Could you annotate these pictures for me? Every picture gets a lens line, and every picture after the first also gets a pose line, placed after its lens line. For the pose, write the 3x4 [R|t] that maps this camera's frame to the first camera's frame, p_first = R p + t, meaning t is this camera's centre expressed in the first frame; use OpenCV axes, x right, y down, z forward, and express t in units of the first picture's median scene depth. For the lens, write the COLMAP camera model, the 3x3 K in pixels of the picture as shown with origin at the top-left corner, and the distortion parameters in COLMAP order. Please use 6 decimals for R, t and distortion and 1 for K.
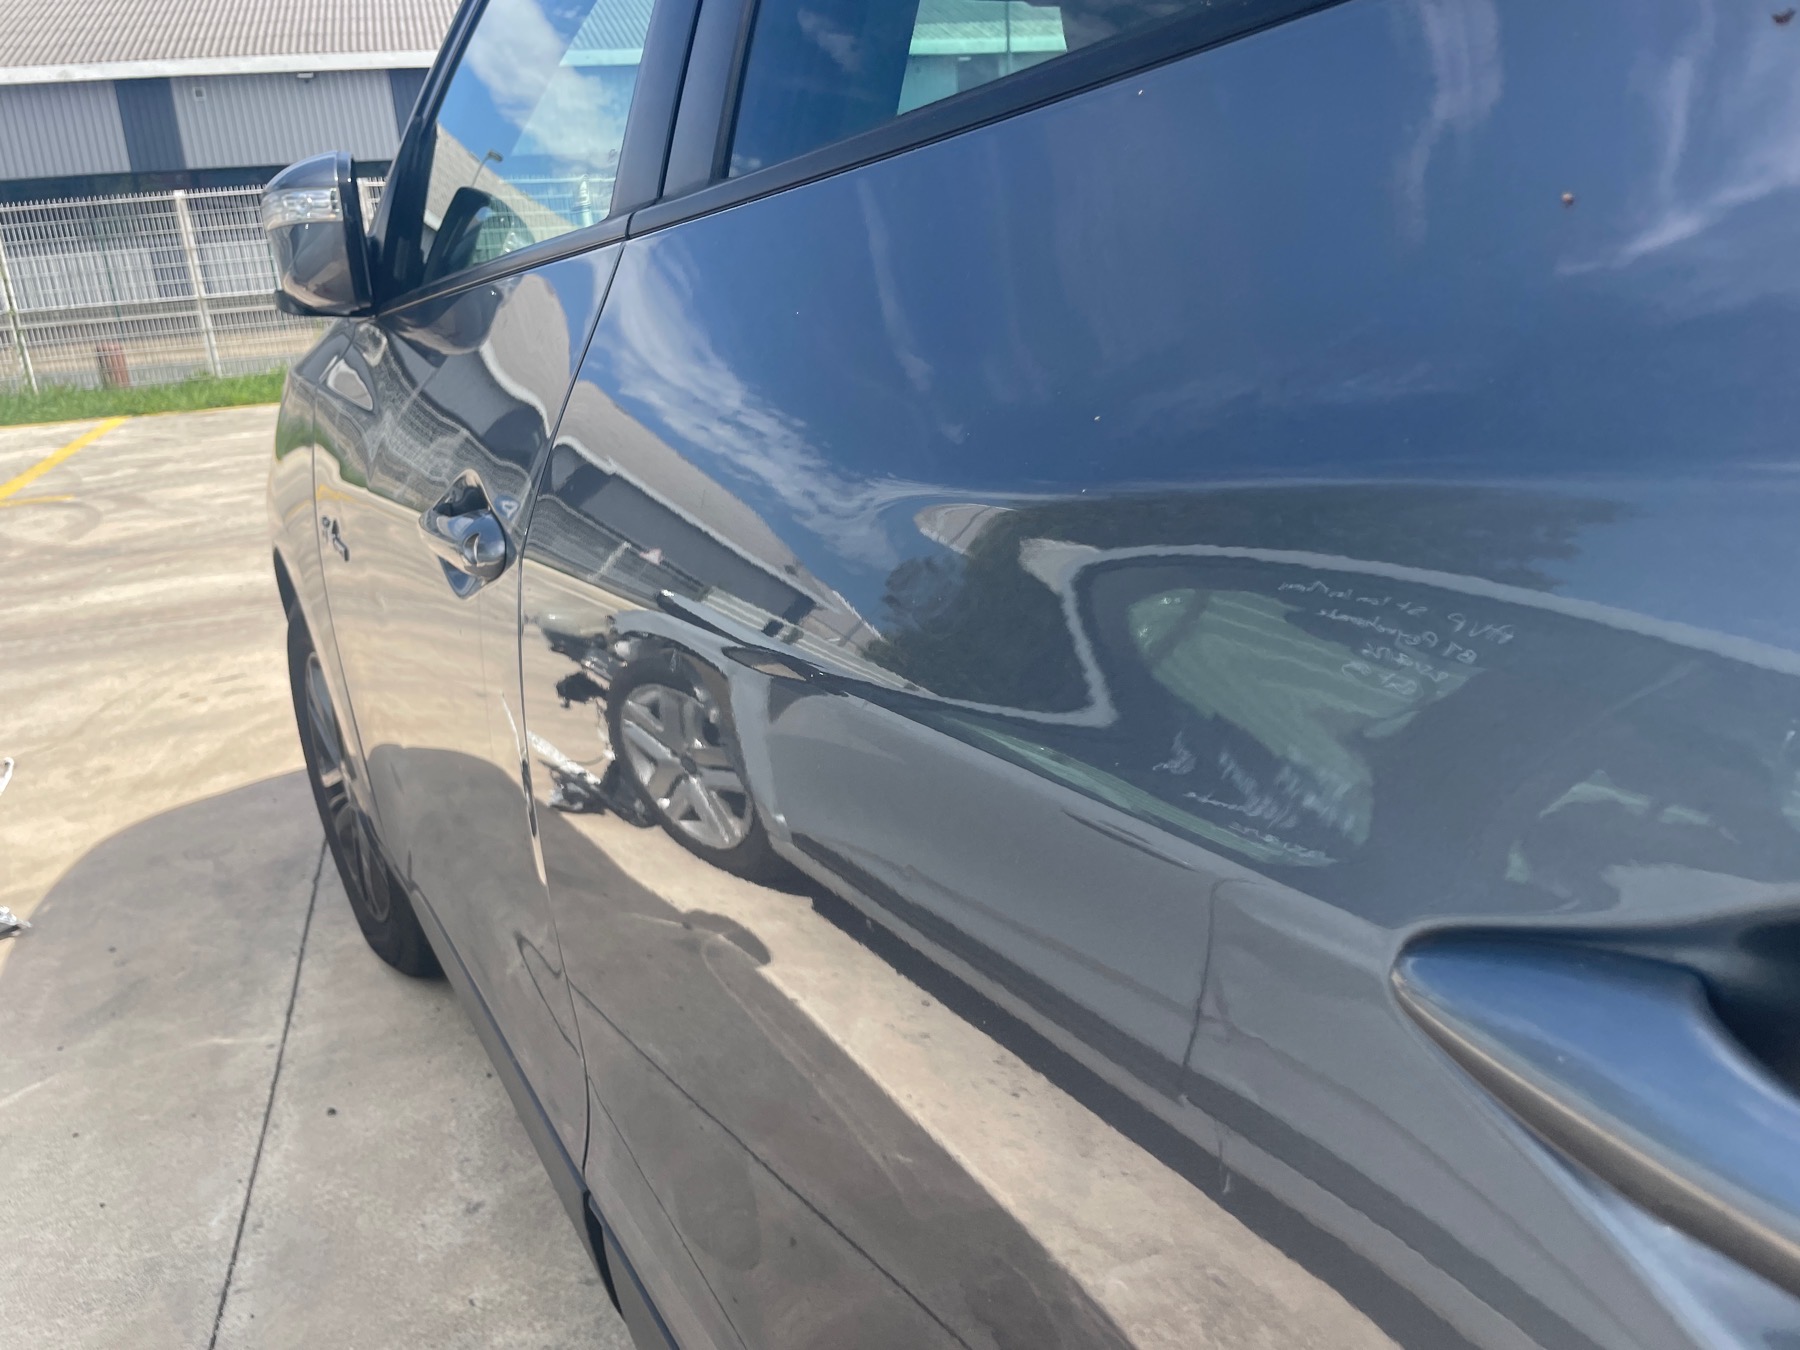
lens RADIAL K [[1370.8, 0, 899.2], [0, 1370.8, 689.0], [0, 0, 1]] dist [0.076412, -0.105023]
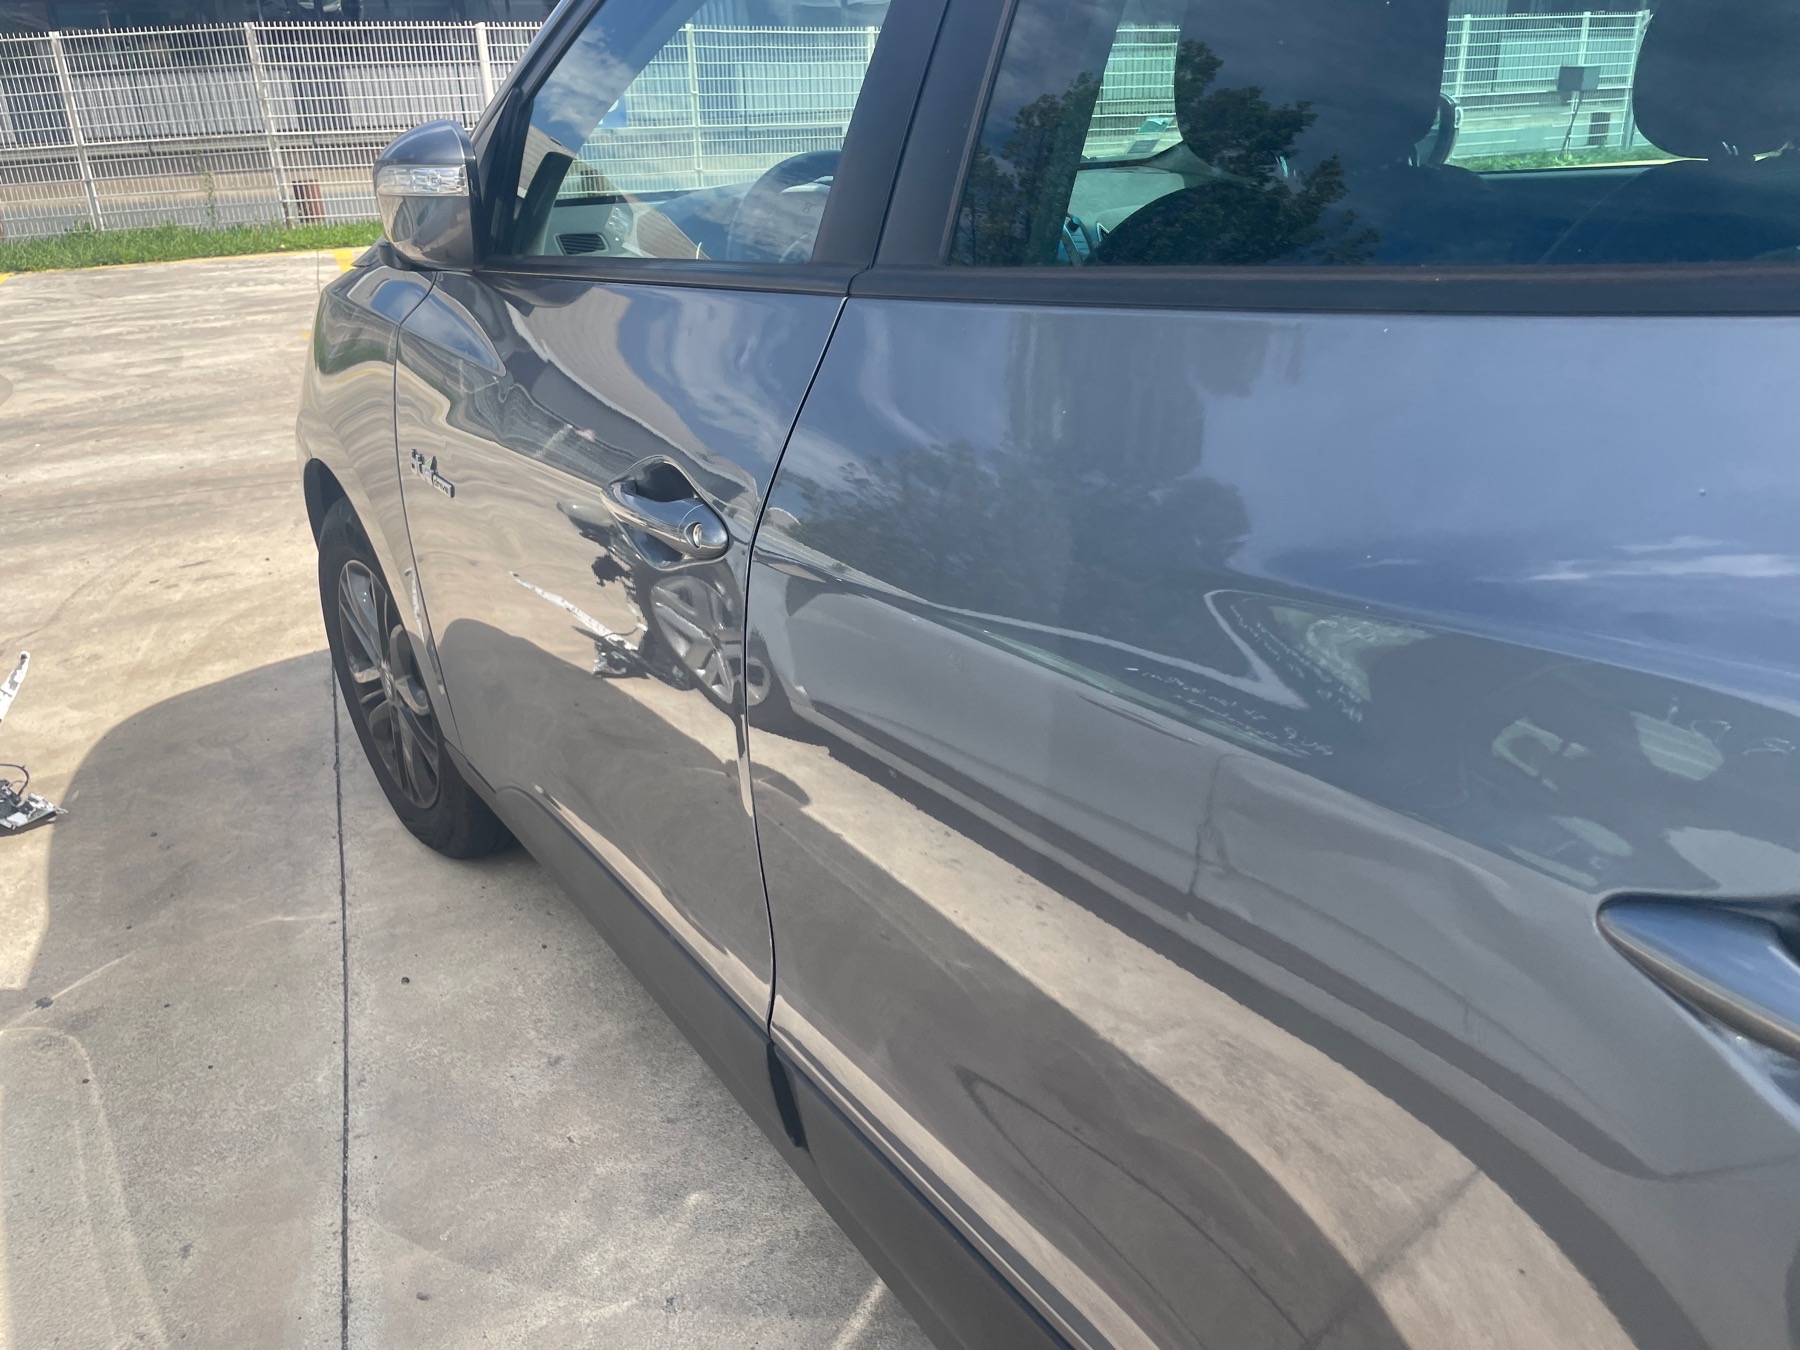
lens RADIAL K [[1370.8, 0, 886.8], [0, 1370.8, 670.0], [0, 0, 1]] dist [0.076412, -0.105023]
pose [[0.997551, 0.000817, 0.069931, -0.071397], [-0.006668, 0.996487, 0.083480, -0.027179], [-0.069617, -0.083741, 0.994053, -0.076740]]
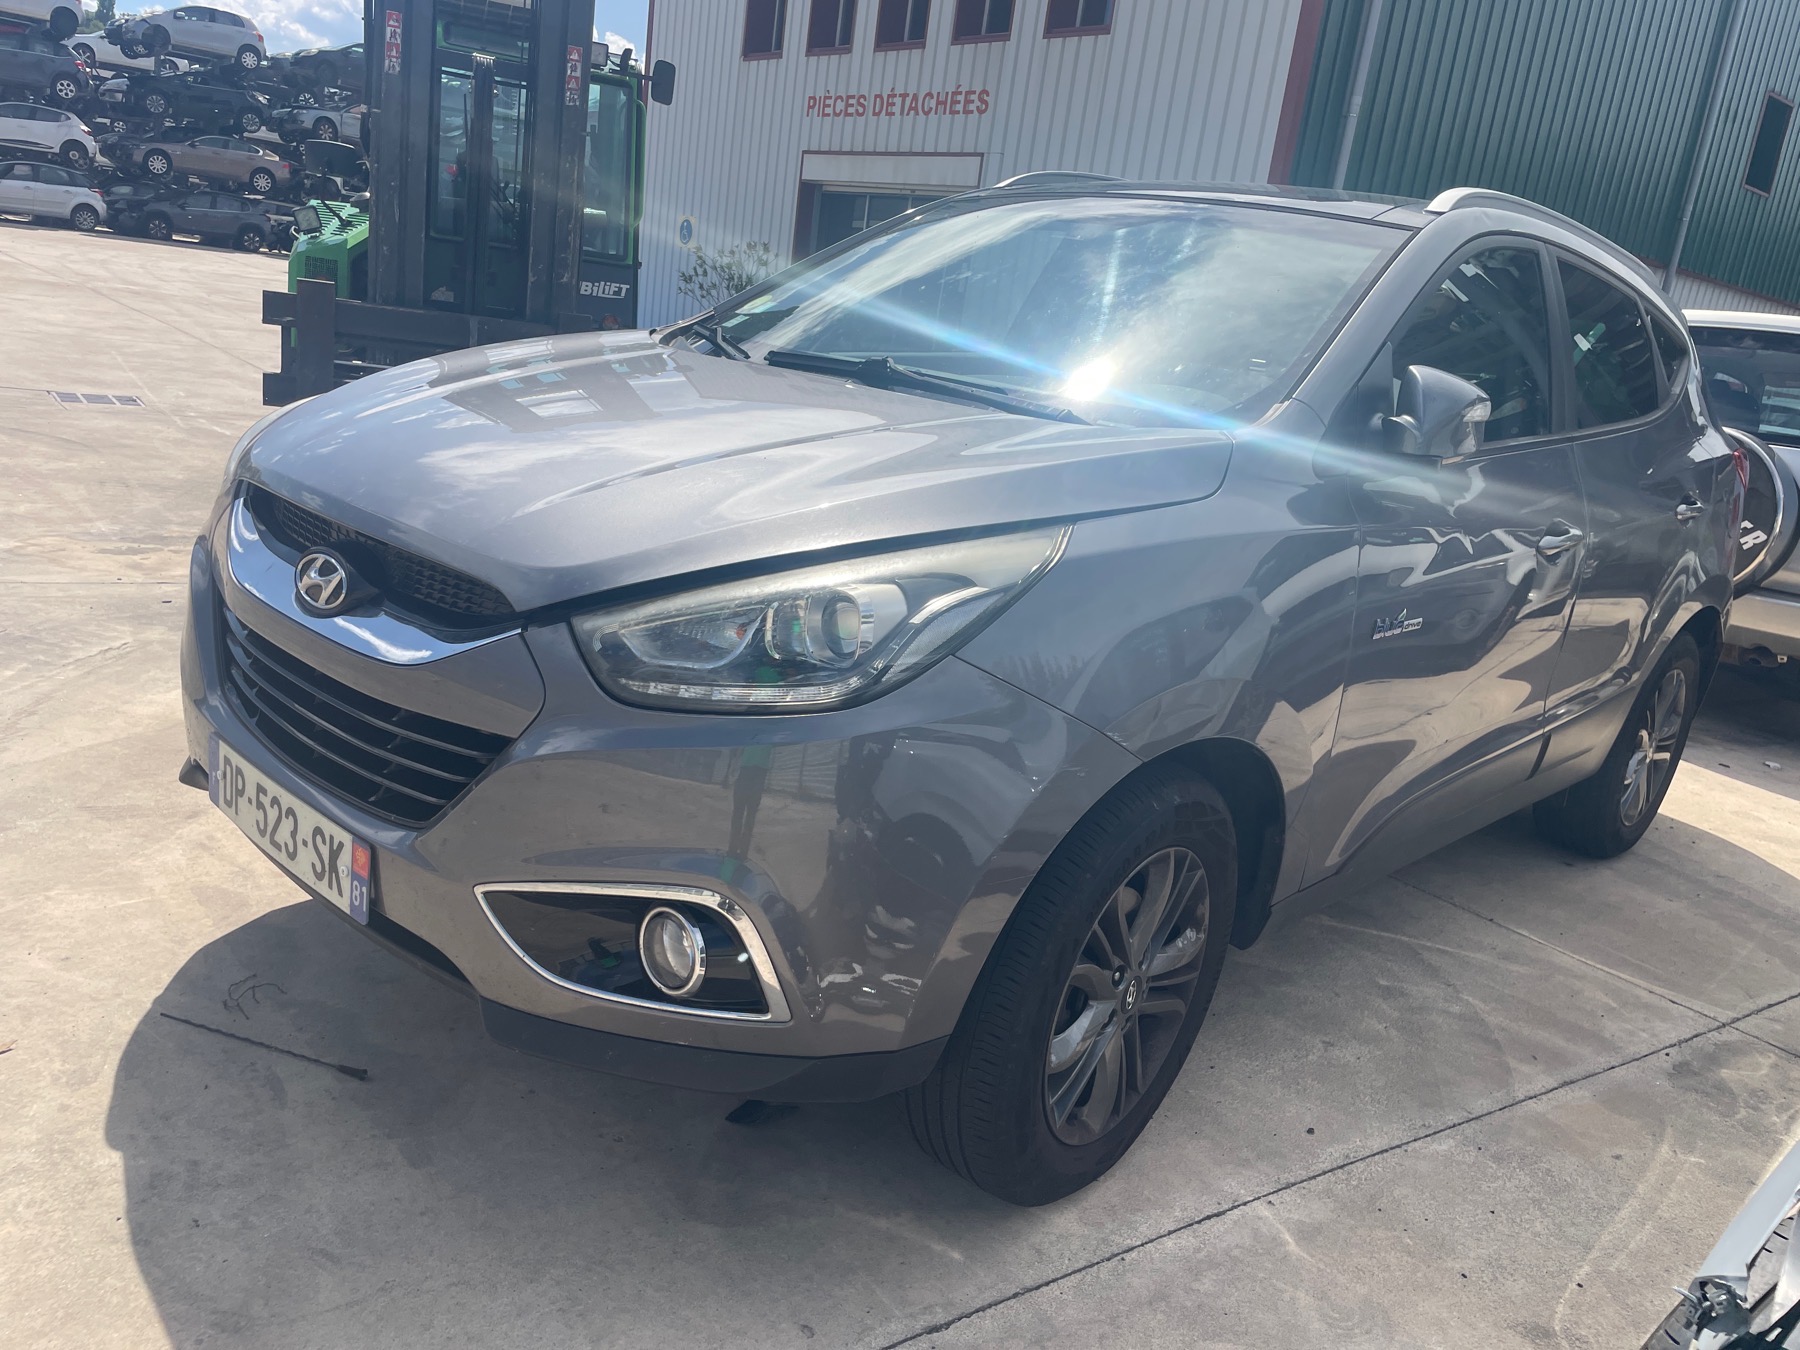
lens RADIAL K [[1370.8, 0, 906.3], [0, 1370.8, 688.7], [0, 0, 1]] dist [0.076412, -0.105023]
pose [[-0.307402, -0.241419, 0.920446, -0.913155], [0.187013, 0.933091, 0.307193, -0.334196], [-0.933022, 0.266567, -0.241685, 1.058682]]
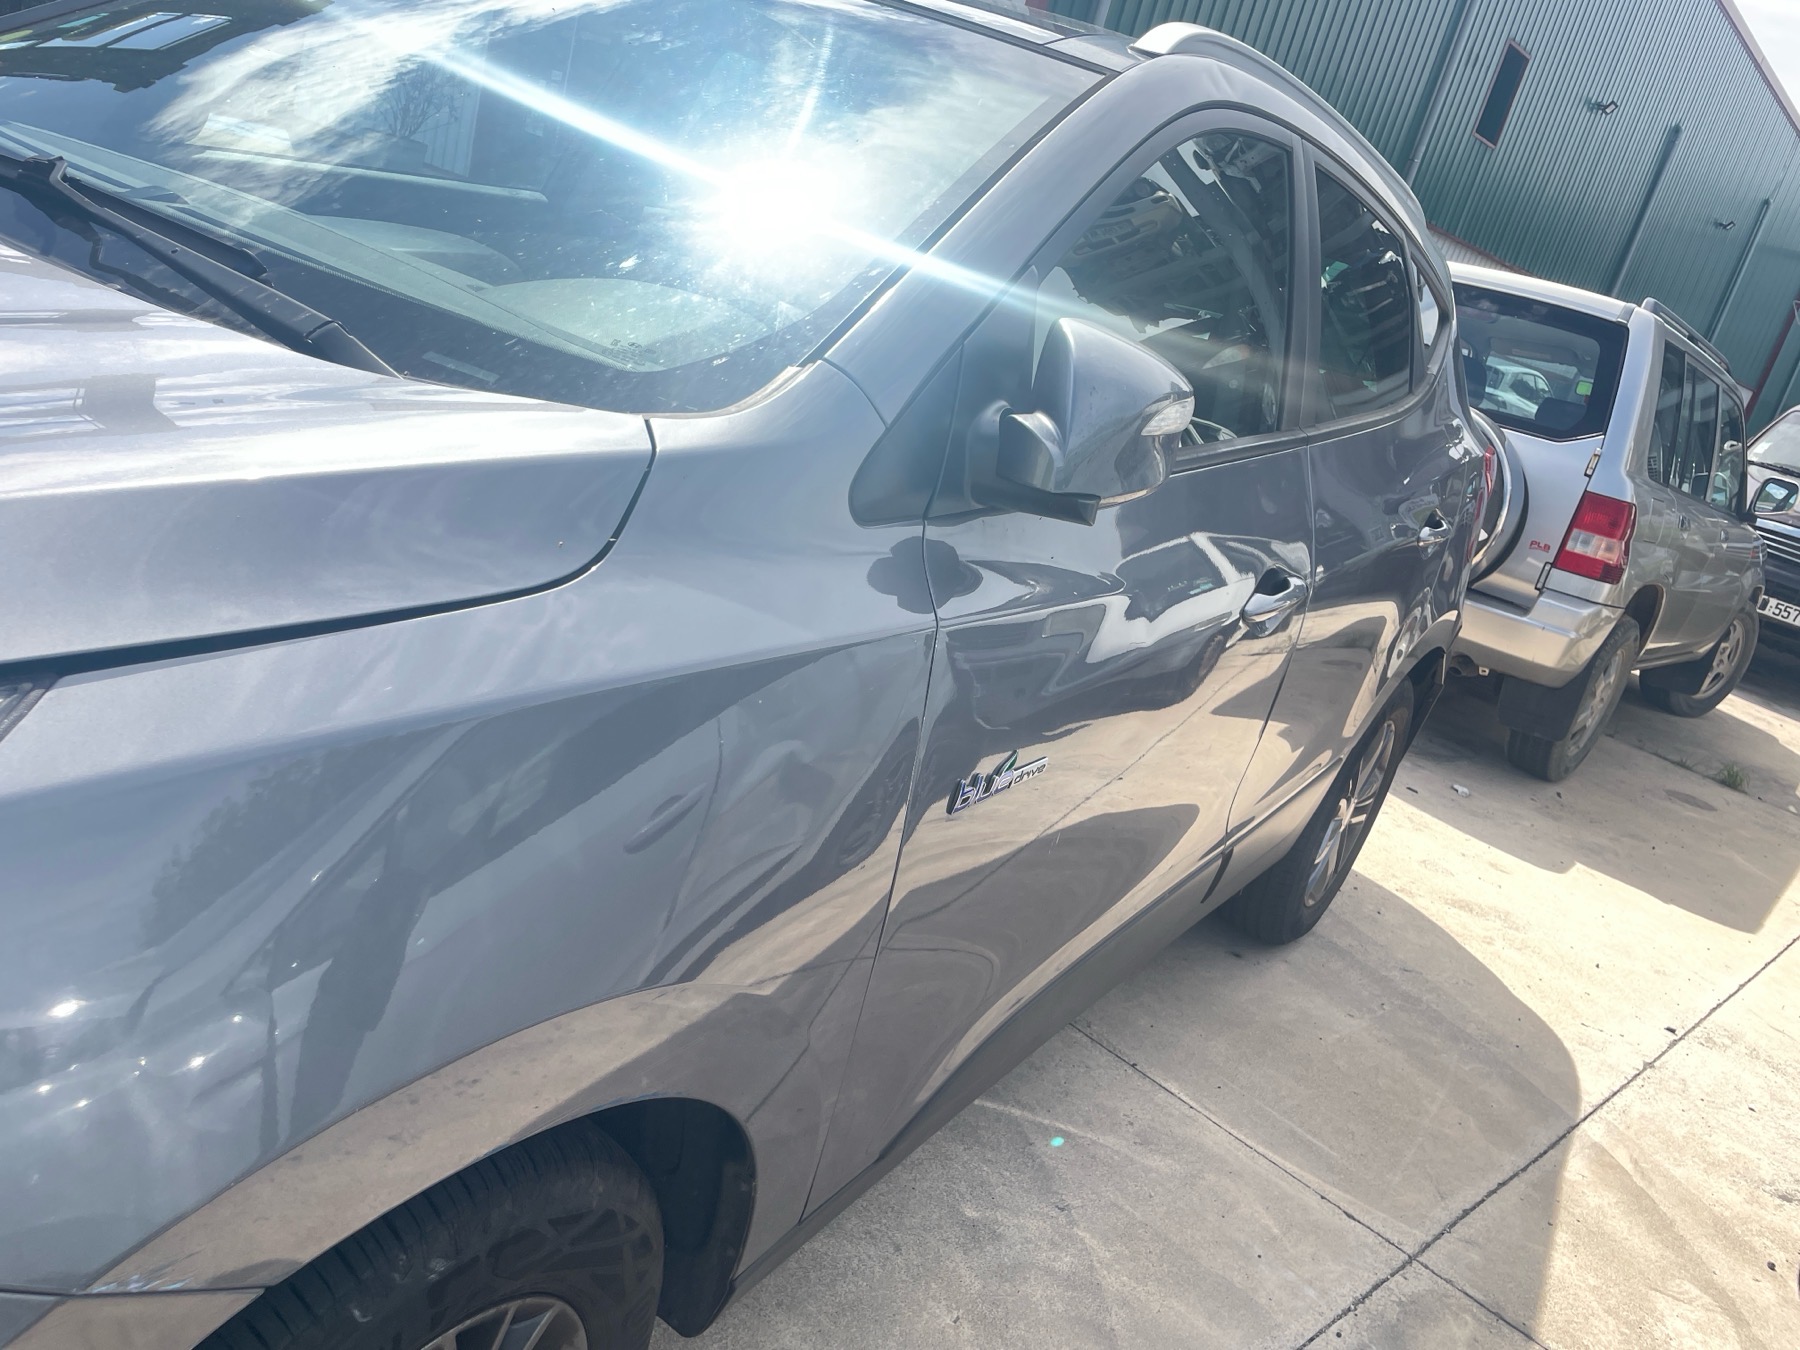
lens RADIAL K [[1370.8, 0, 911.0], [0, 1370.8, 692.0], [0, 0, 1]] dist [0.076412, -0.105023]
pose [[-0.461993, -0.354921, 0.812769, -0.585454], [0.042869, 0.906425, 0.420186, -0.283766], [-0.885847, 0.228965, -0.403547, 0.782310]]
